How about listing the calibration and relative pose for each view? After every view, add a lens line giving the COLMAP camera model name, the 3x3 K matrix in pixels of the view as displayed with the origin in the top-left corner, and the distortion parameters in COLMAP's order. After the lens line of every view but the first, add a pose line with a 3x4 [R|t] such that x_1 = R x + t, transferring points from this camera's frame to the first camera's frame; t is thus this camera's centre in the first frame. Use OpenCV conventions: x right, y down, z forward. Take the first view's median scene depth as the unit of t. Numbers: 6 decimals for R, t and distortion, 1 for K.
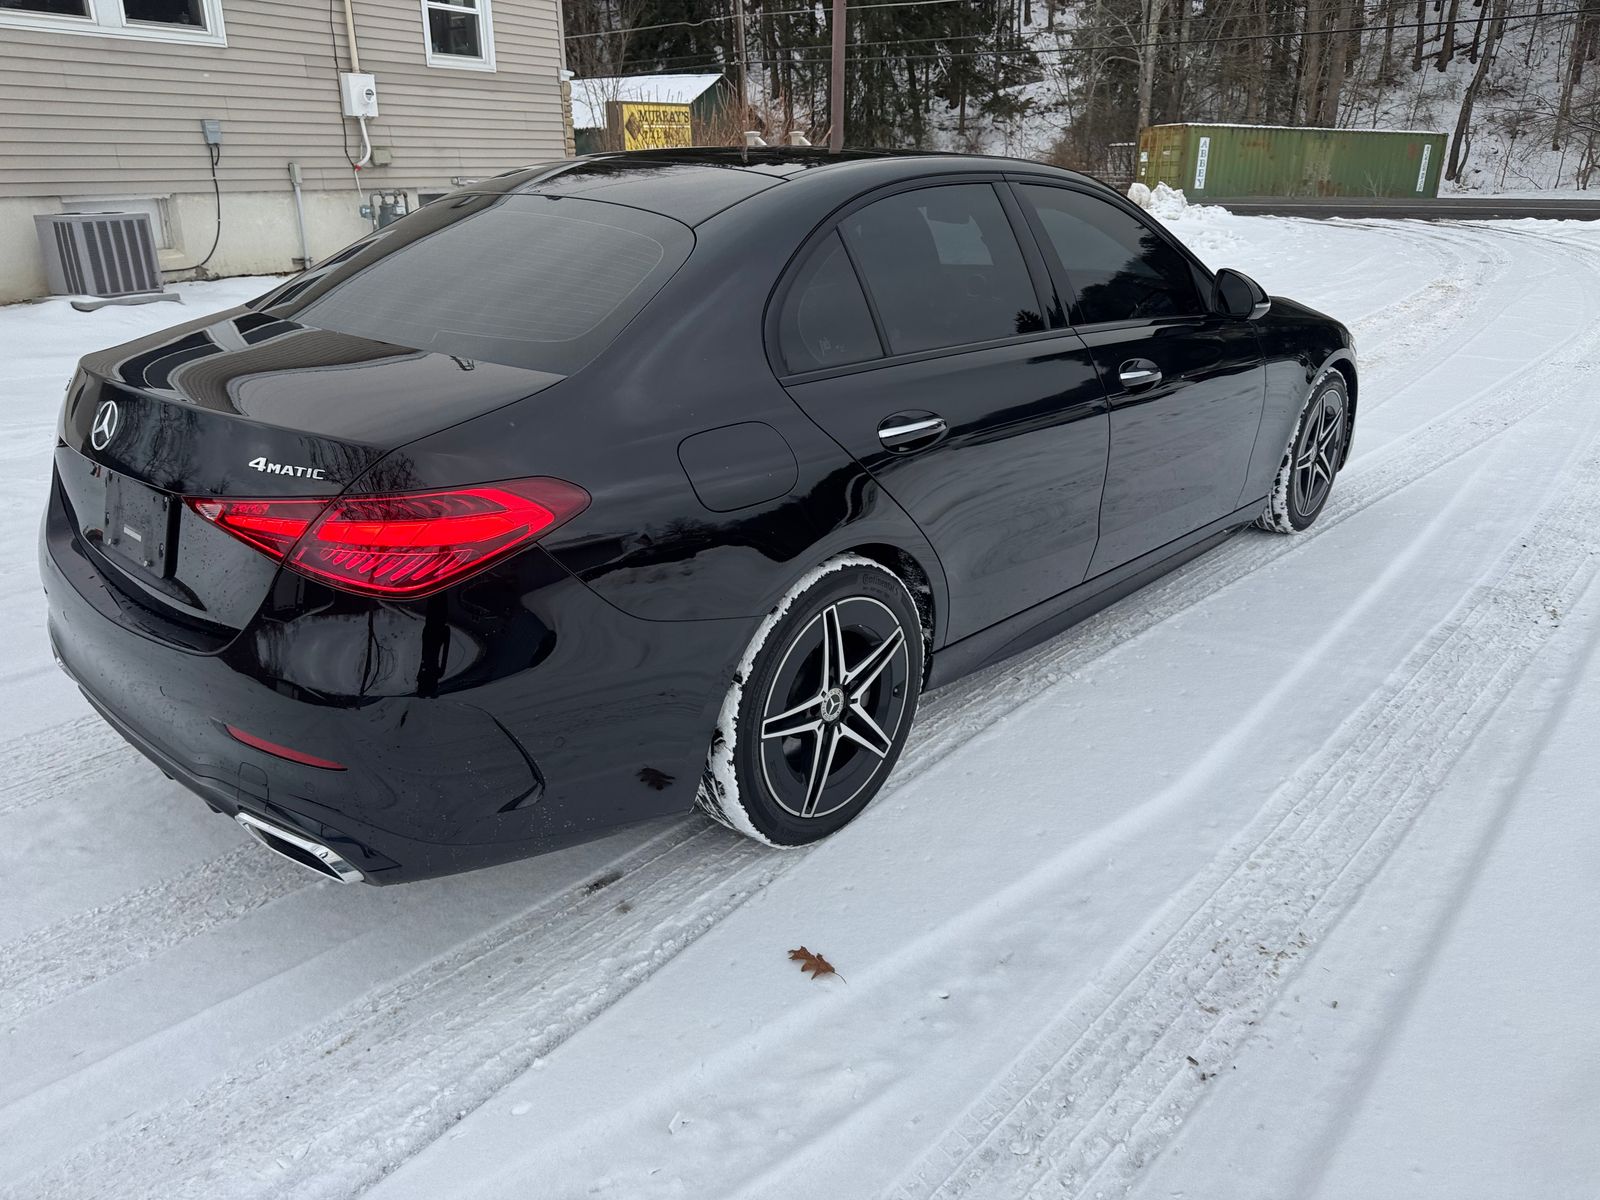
lens RADIAL K [[1135.3, 0, 802.0], [0, 1135.3, 601.5], [0, 0, 1]] dist [0.023675, -0.030014]
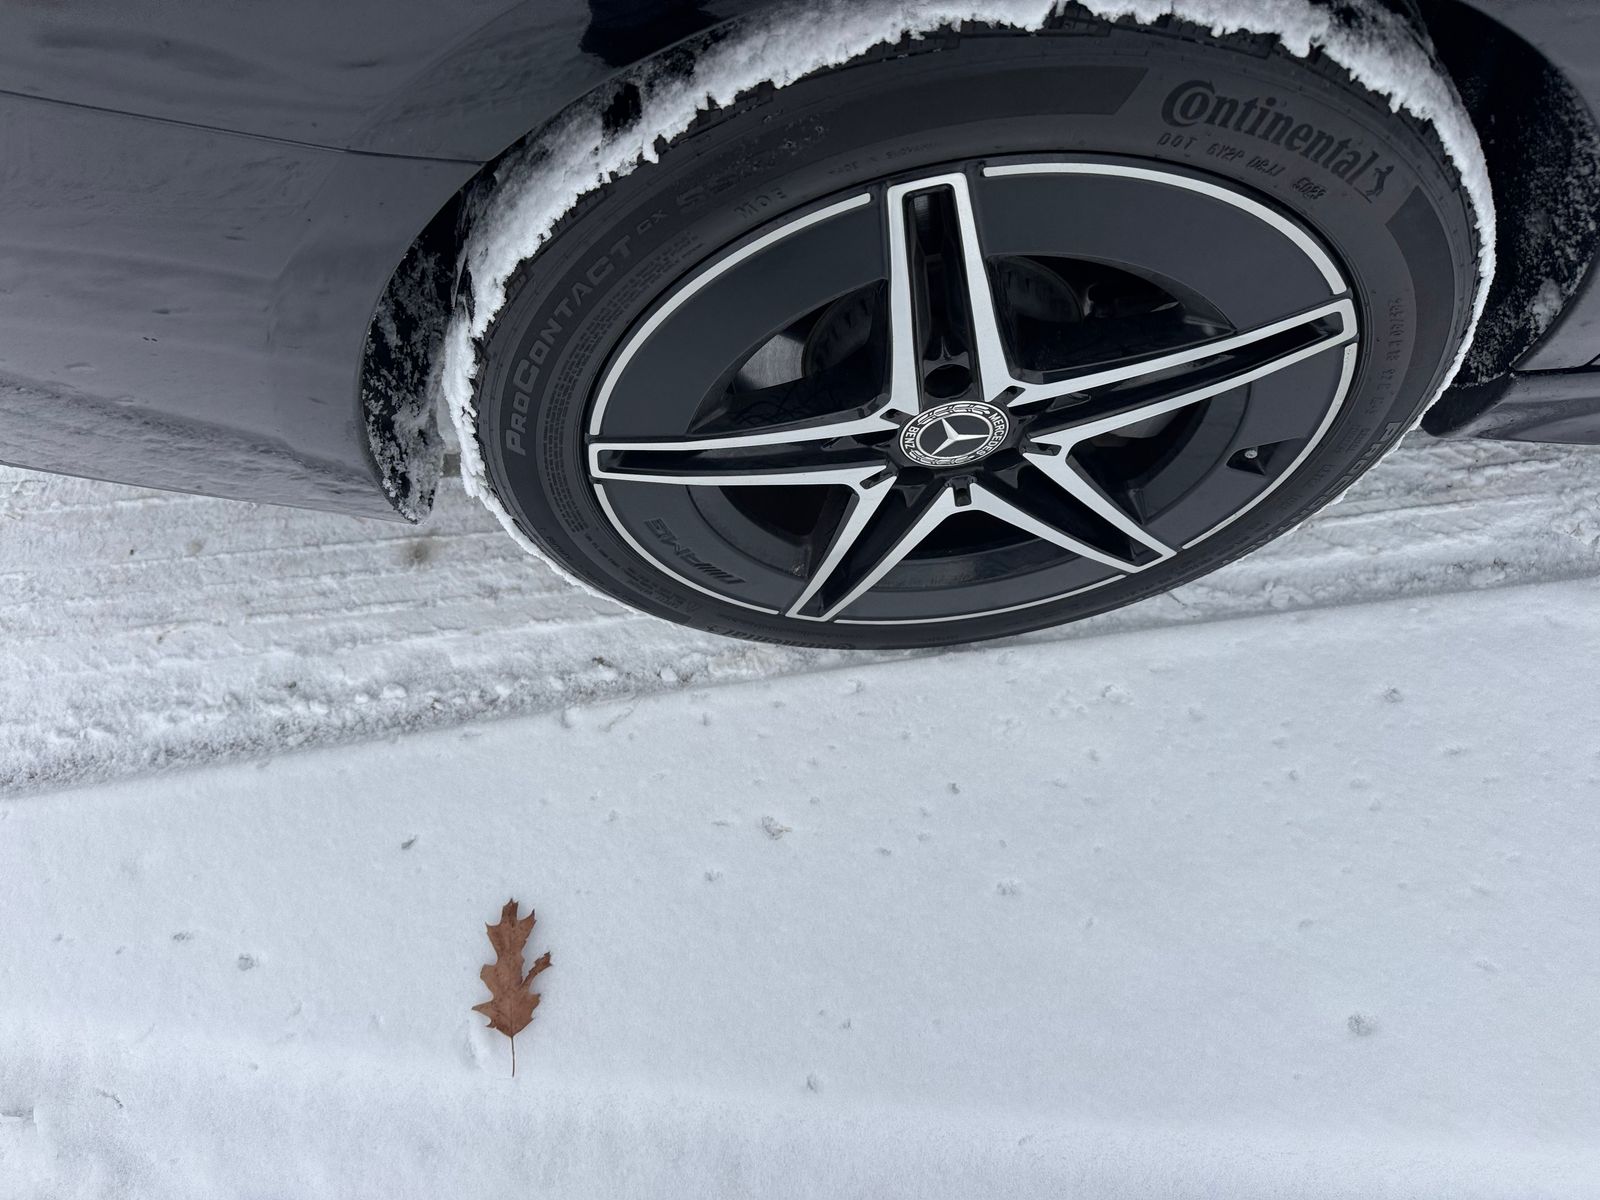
lens RADIAL K [[1128.6, 0, 800.0], [0, 1128.6, 600.0], [0, 0, 1]] dist [0.058589, -0.106015]
pose [[0.720332, 0.606140, -0.337218, 0.028292], [-0.206431, 0.651473, 0.730047, -0.021458], [0.662200, -0.456264, 0.594403, 0.168117]]
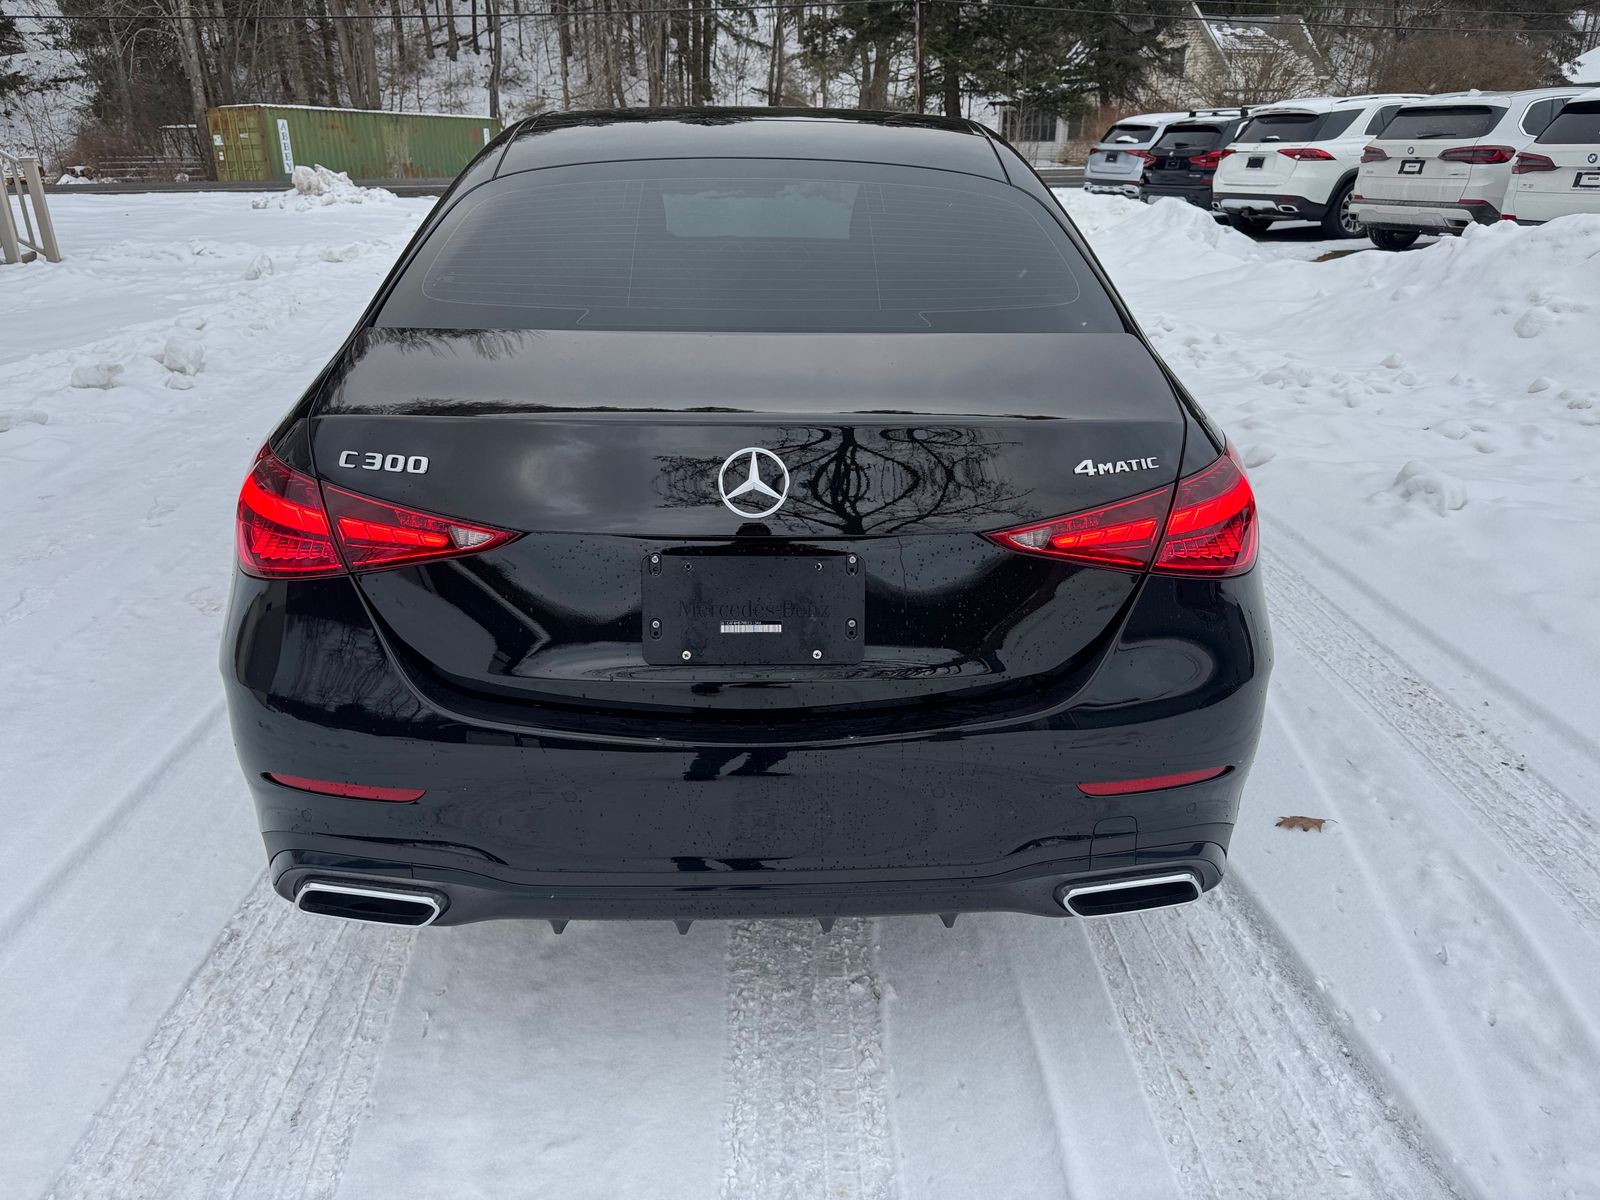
lens RADIAL K [[1135.9, 0, 797.9], [0, 1135.9, 597.2], [0, 0, 1]] dist [0.022364, -0.021036]
pose [[0.719502, -0.260556, 0.643760, -0.196517], [0.255406, 0.961266, 0.103608, -0.027941], [-0.645821, 0.089874, 0.758181, 0.082998]]
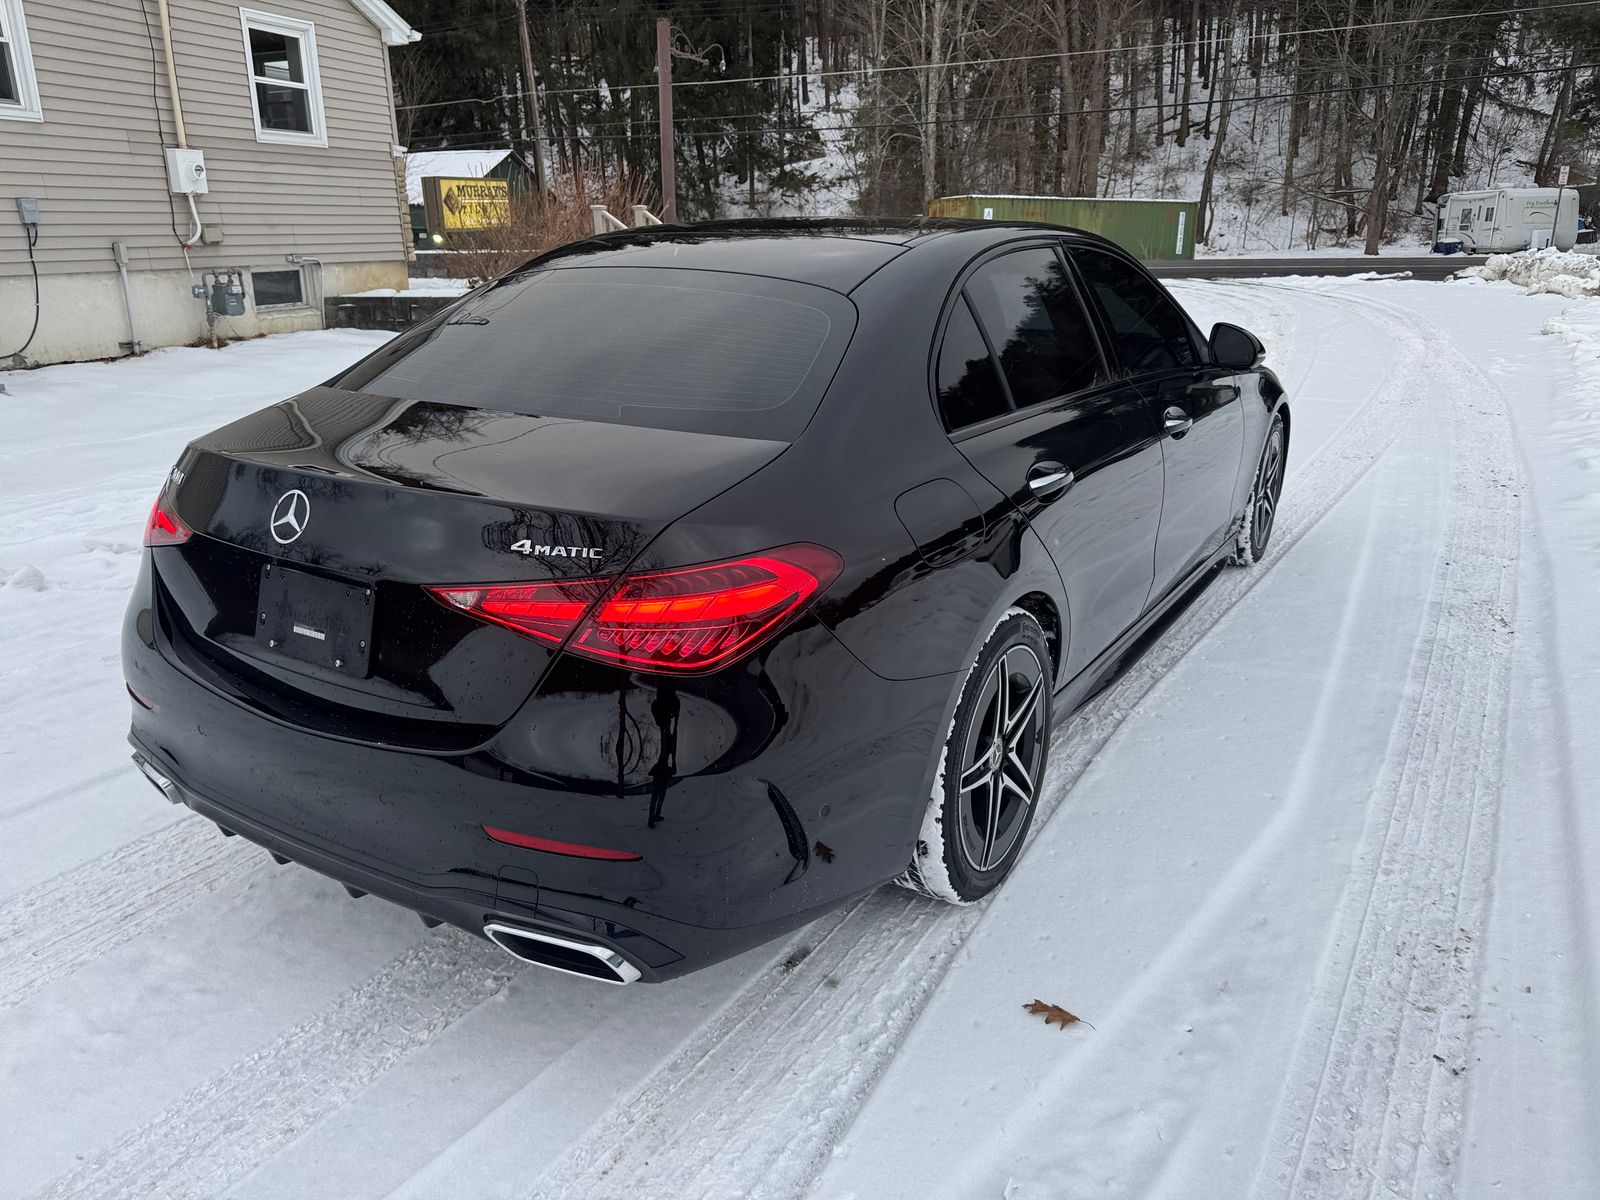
lens RADIAL K [[1136.6, 0, 800.0], [0, 1136.6, 600.0], [0, 0, 1]] dist [0.027548, -0.034316]
pose [[0.984128, -0.066149, 0.164668, -0.066938], [0.075575, 0.995802, -0.051642, -0.001602], [-0.160561, 0.063267, 0.984996, 0.004939]]
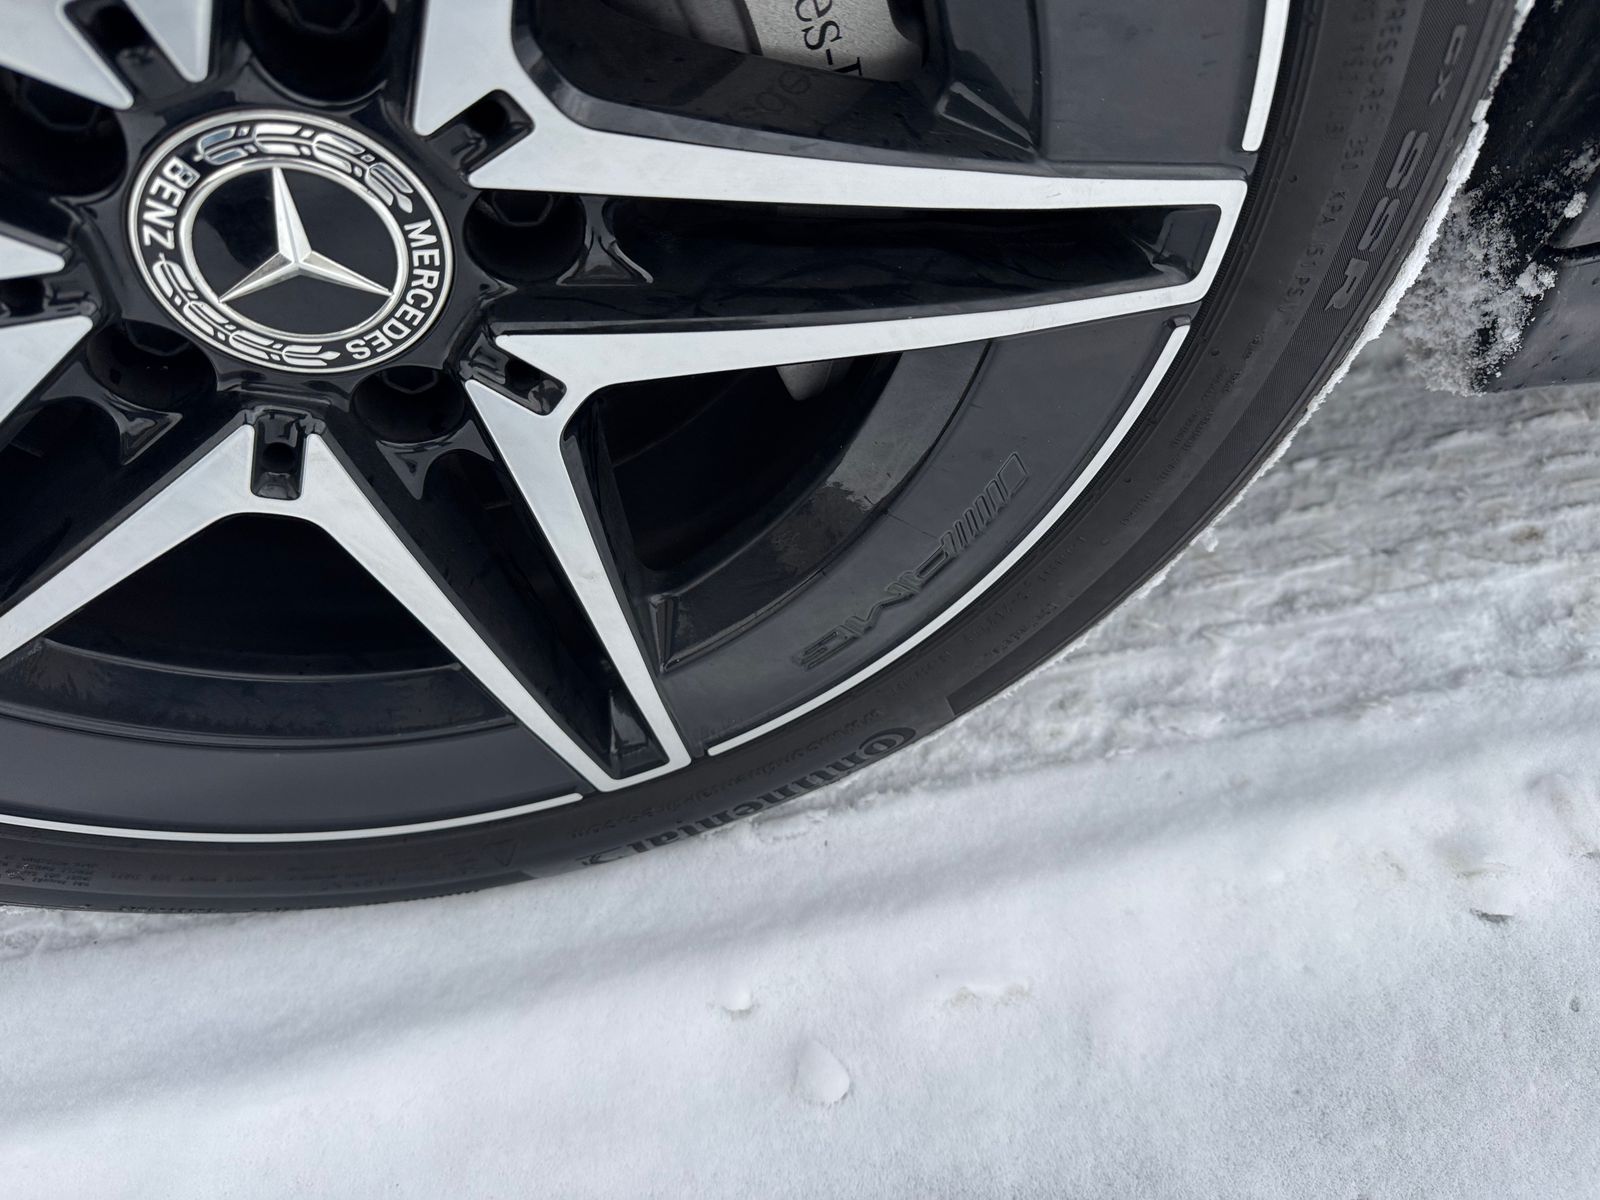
lens RADIAL K [[1155.3, 0, 807.9], [0, 1155.3, 602.8], [0, 0, 1]] dist [0.015063, -0.029303]
pose [[0.716878, 0.688179, -0.111785, 0.022130], [-0.643112, 0.714628, 0.275163, 0.011183], [0.269246, -0.125368, 0.954877, 0.197047]]
